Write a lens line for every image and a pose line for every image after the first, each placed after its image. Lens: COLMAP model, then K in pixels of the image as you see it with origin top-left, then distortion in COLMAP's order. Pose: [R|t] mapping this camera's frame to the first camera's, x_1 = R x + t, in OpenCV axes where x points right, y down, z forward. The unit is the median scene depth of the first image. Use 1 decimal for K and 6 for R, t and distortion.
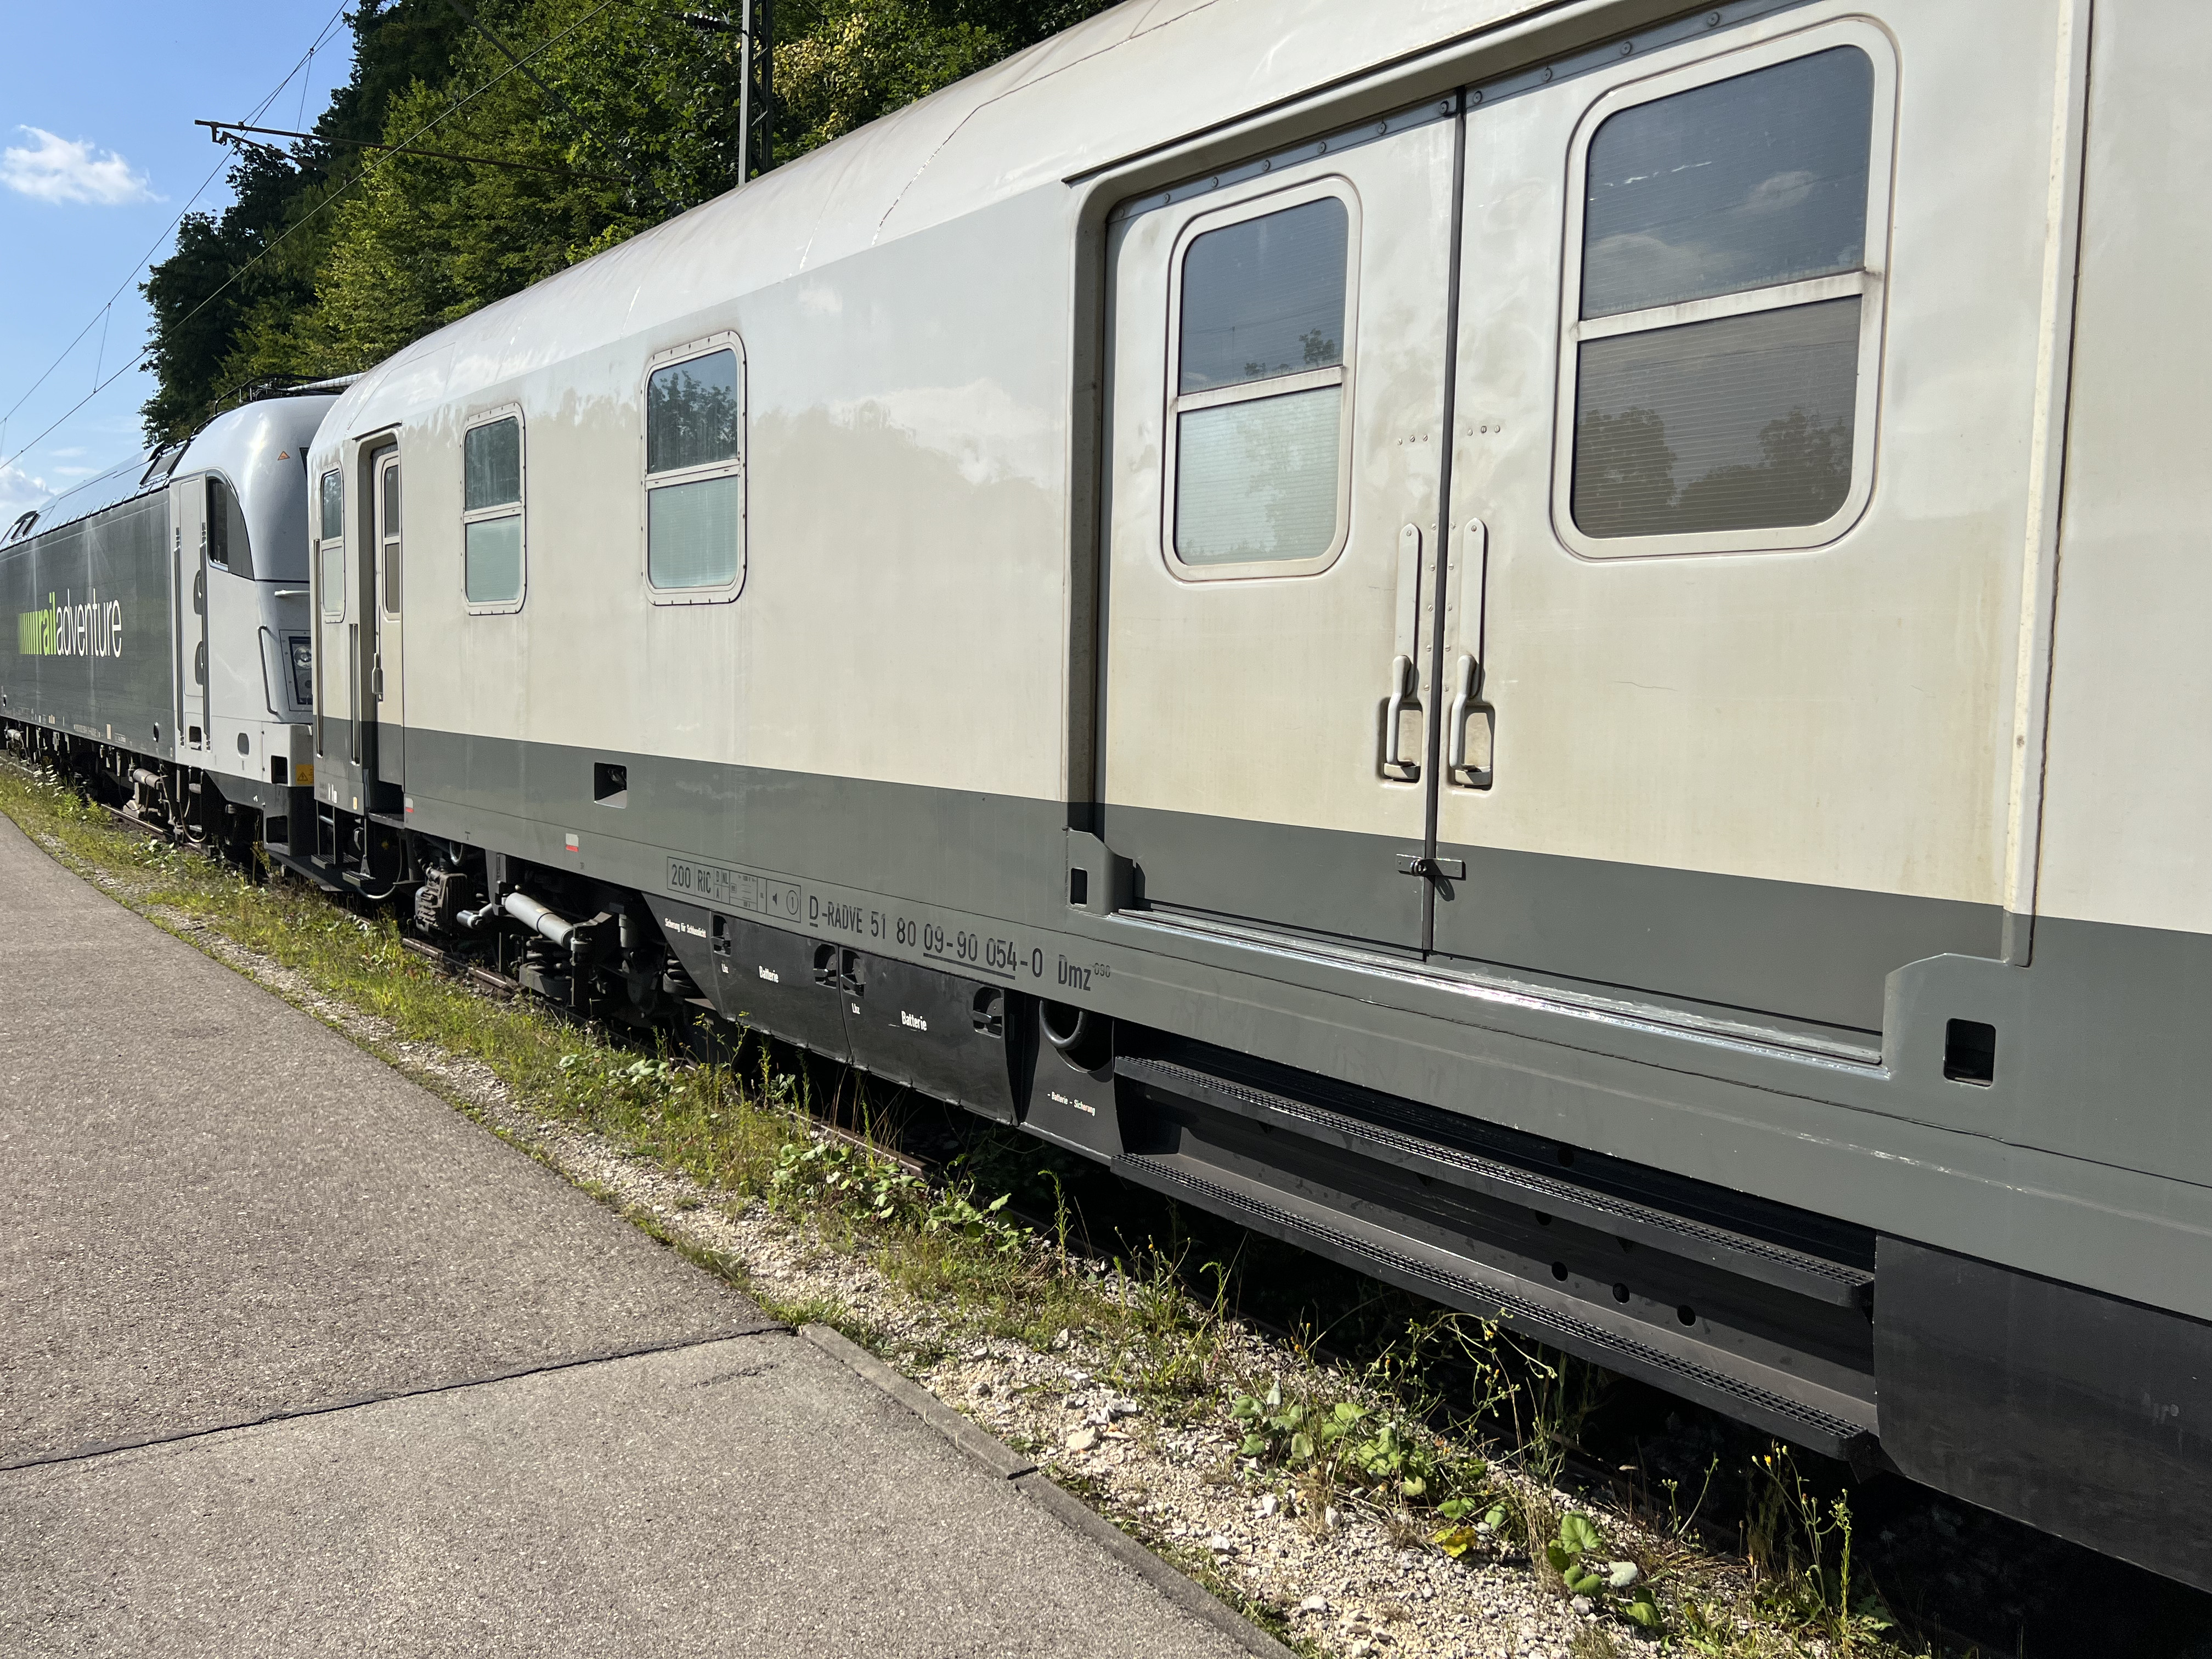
lens RADIAL K [[1647.9, 0, 1112.6], [0, 1647.9, 811.0], [0, 0, 1]] dist [0.053800, -0.058195]
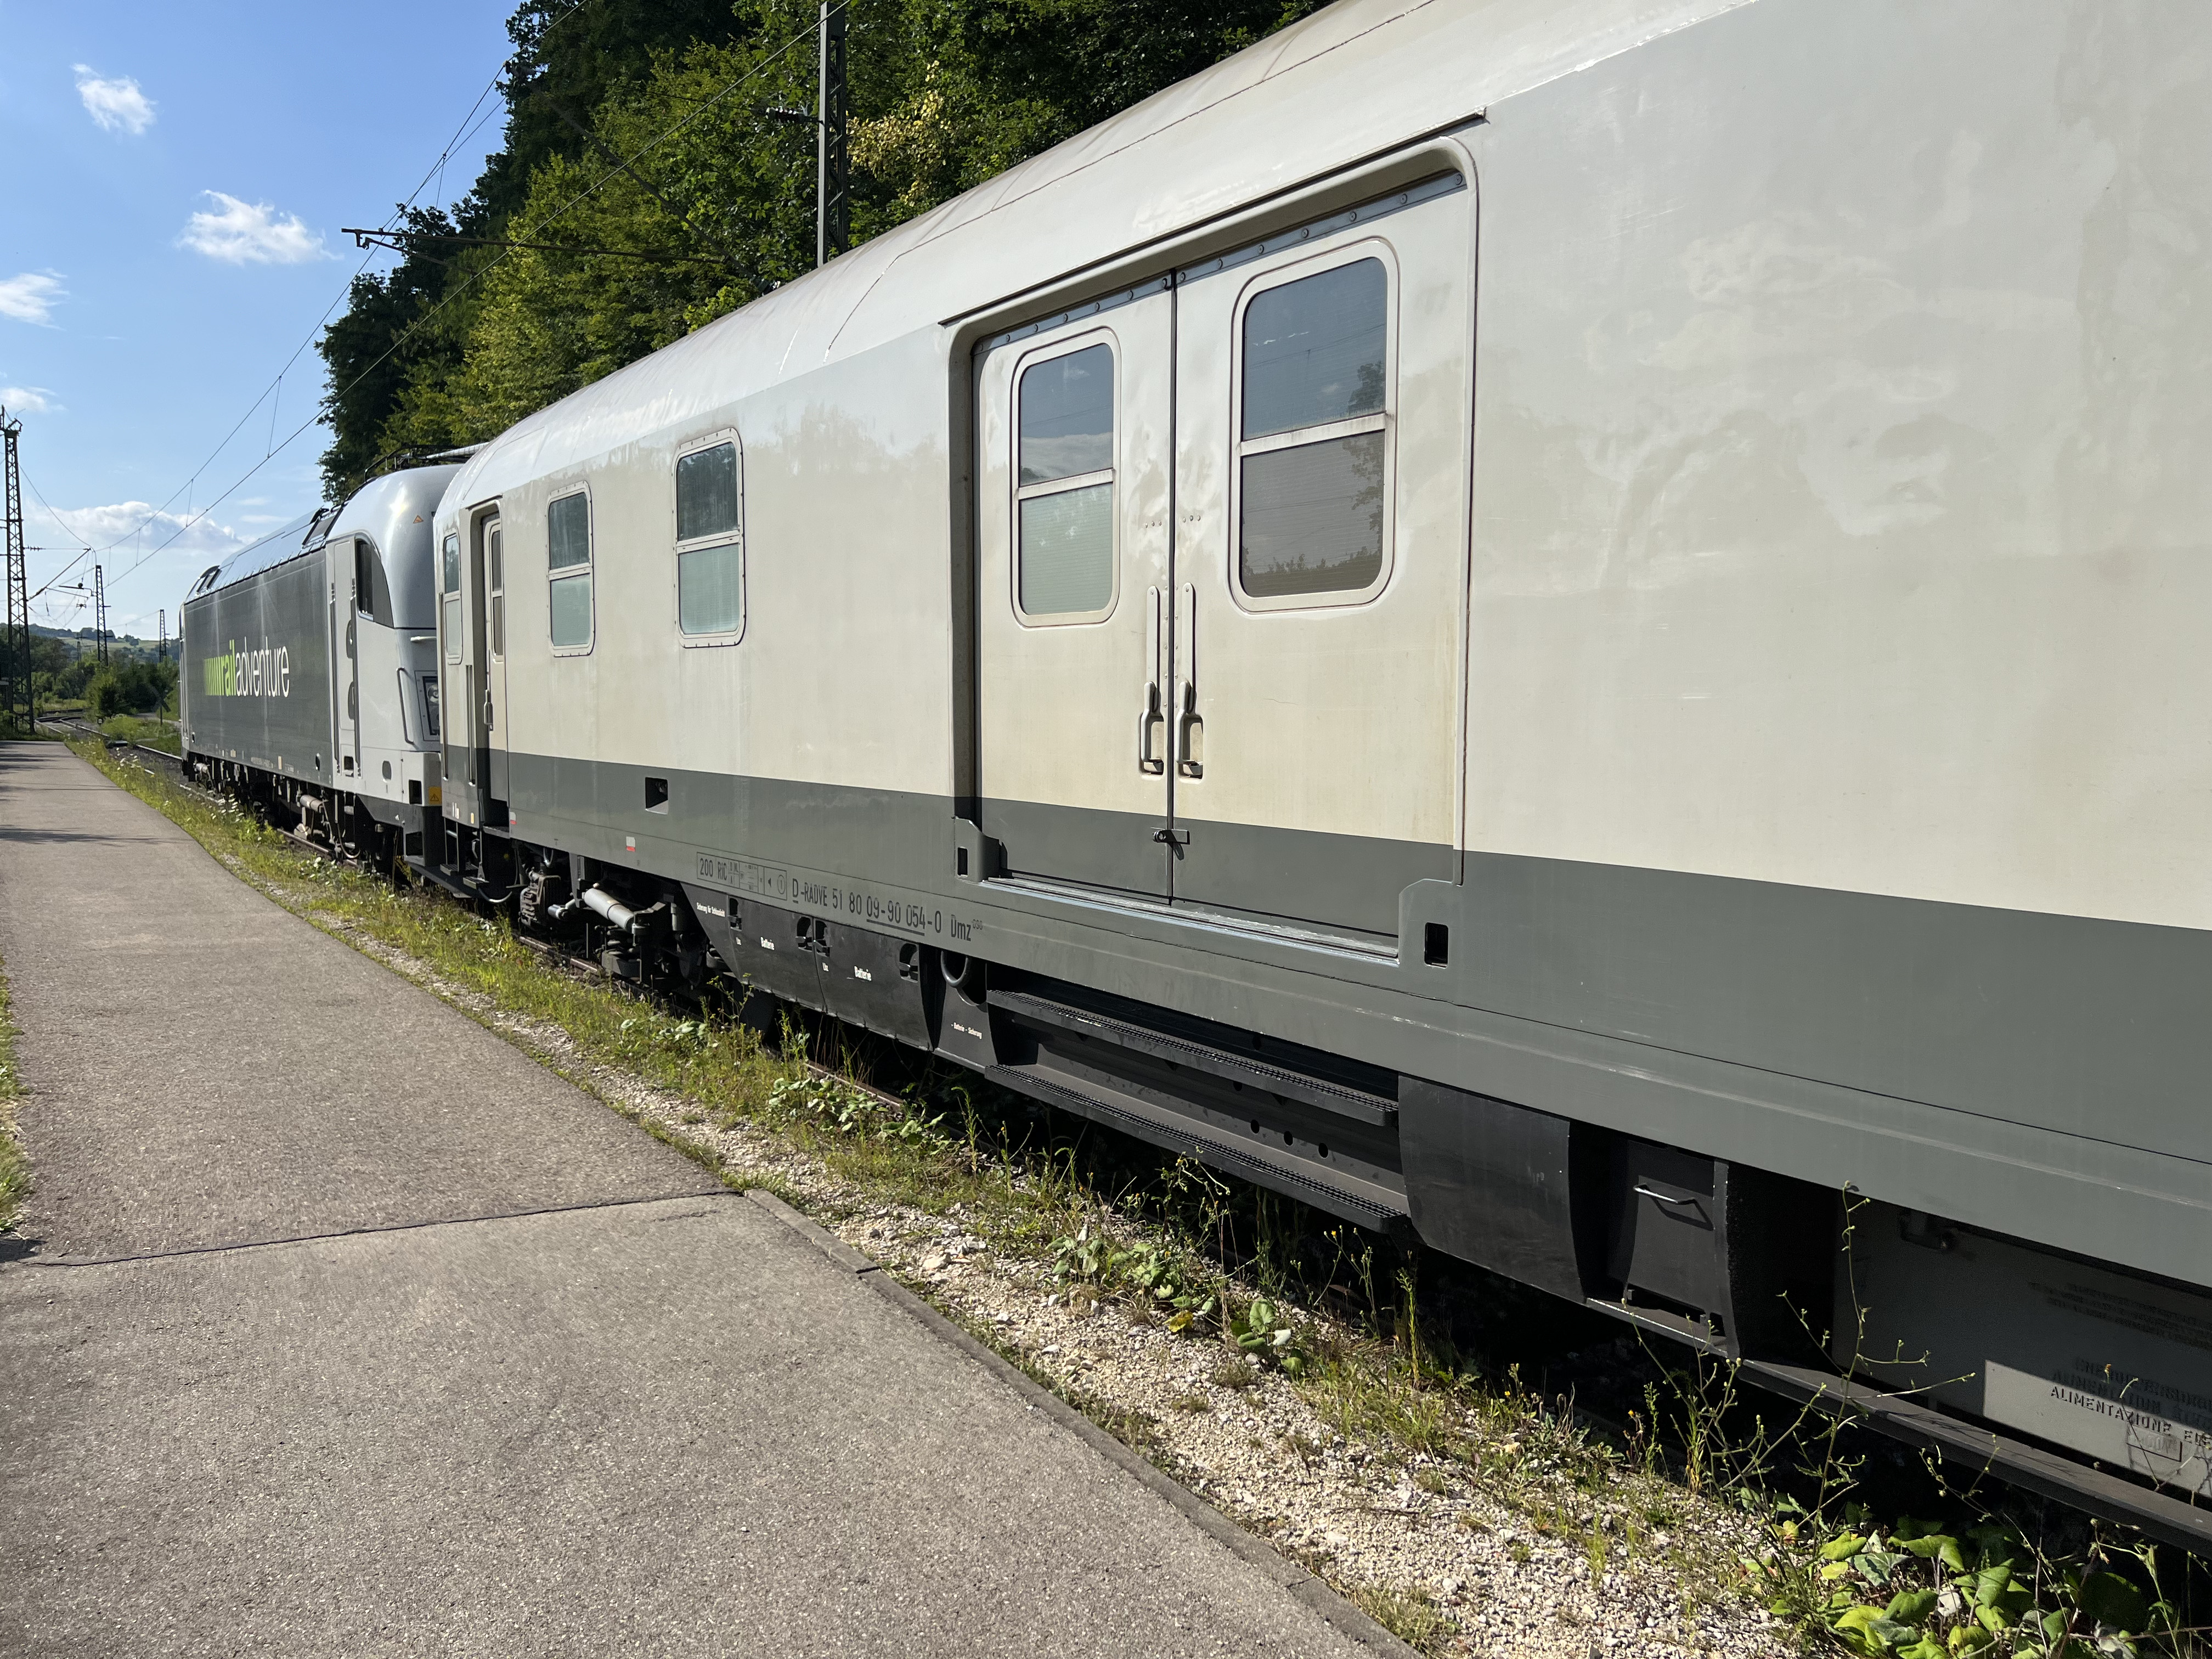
lens RADIAL K [[1647.9, 0, 1123.8], [0, 1647.9, 818.5], [0, 0, 1]] dist [0.053800, -0.058195]
pose [[0.996720, -0.013870, -0.079726, 0.153896], [0.013302, 0.999882, -0.007646, 0.017260], [0.079823, 0.006561, 0.996787, -0.209553]]
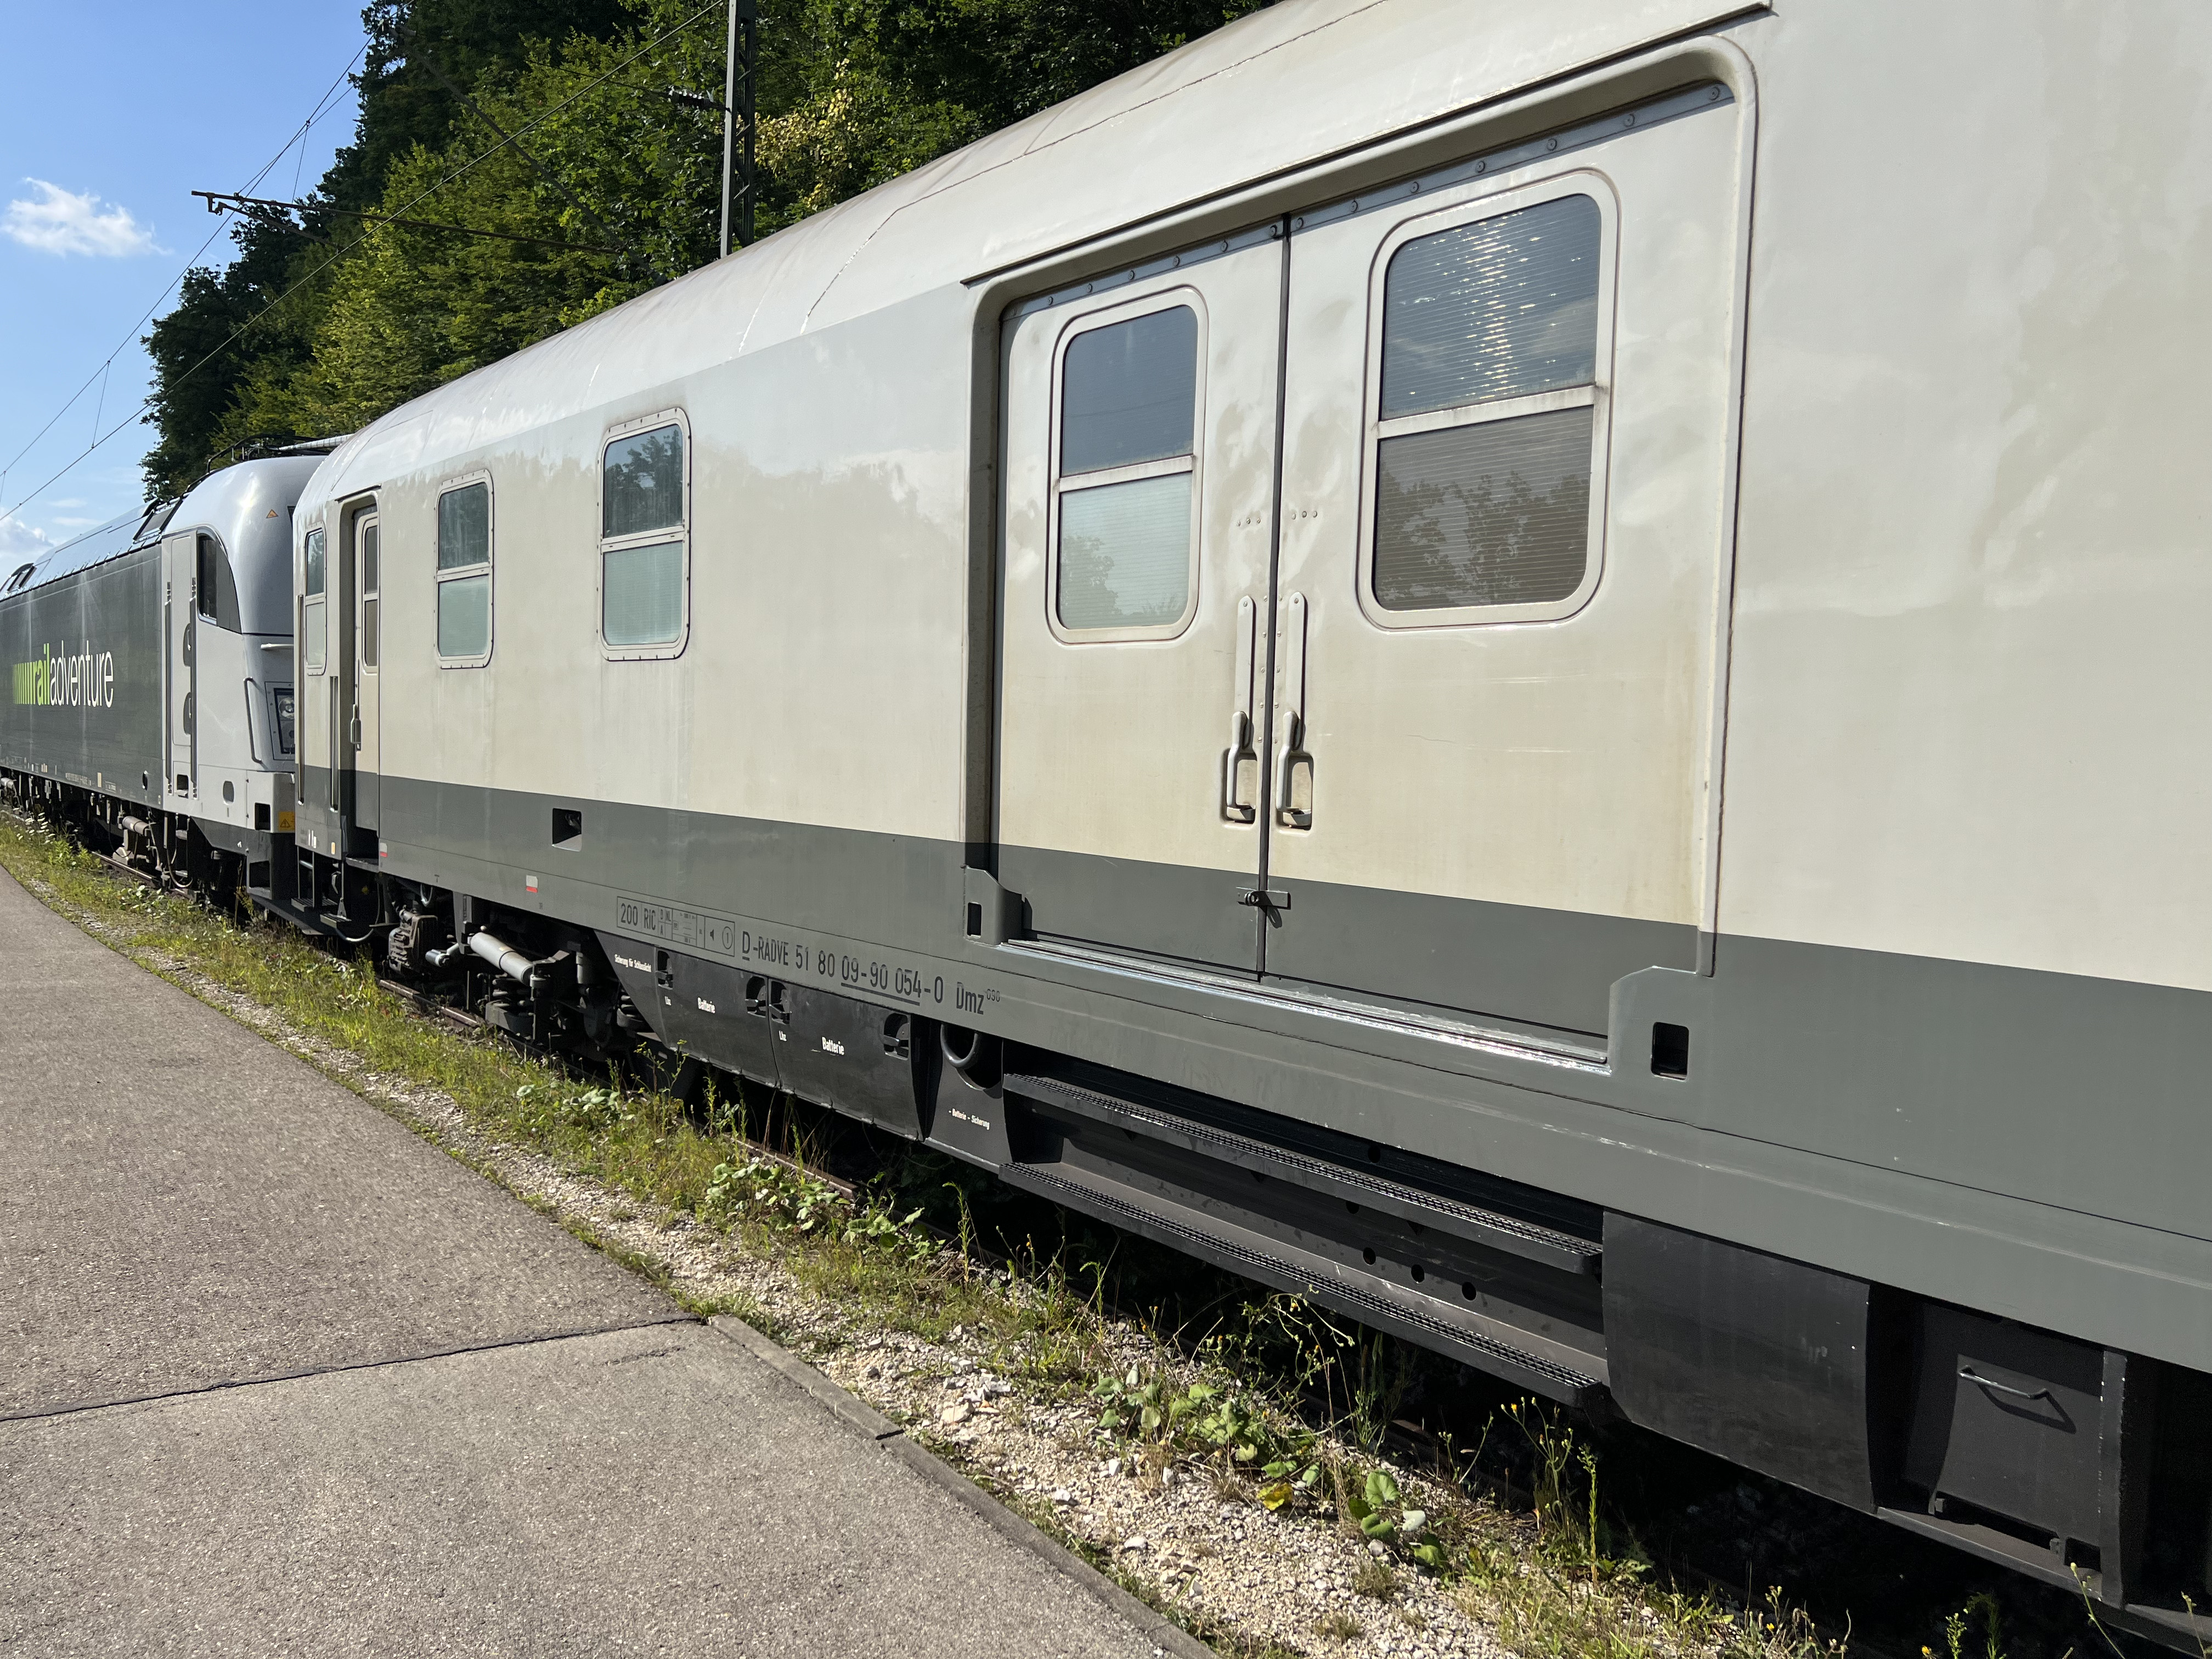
lens RADIAL K [[1647.9, 0, 1123.7], [0, 1647.9, 835.9], [0, 0, 1]] dist [0.053800, -0.058195]
pose [[0.999959, 0.005583, 0.007128, 0.052009], [-0.005446, 0.999803, -0.019067, 0.007753], [-0.007233, 0.019027, 0.999793, -0.073302]]
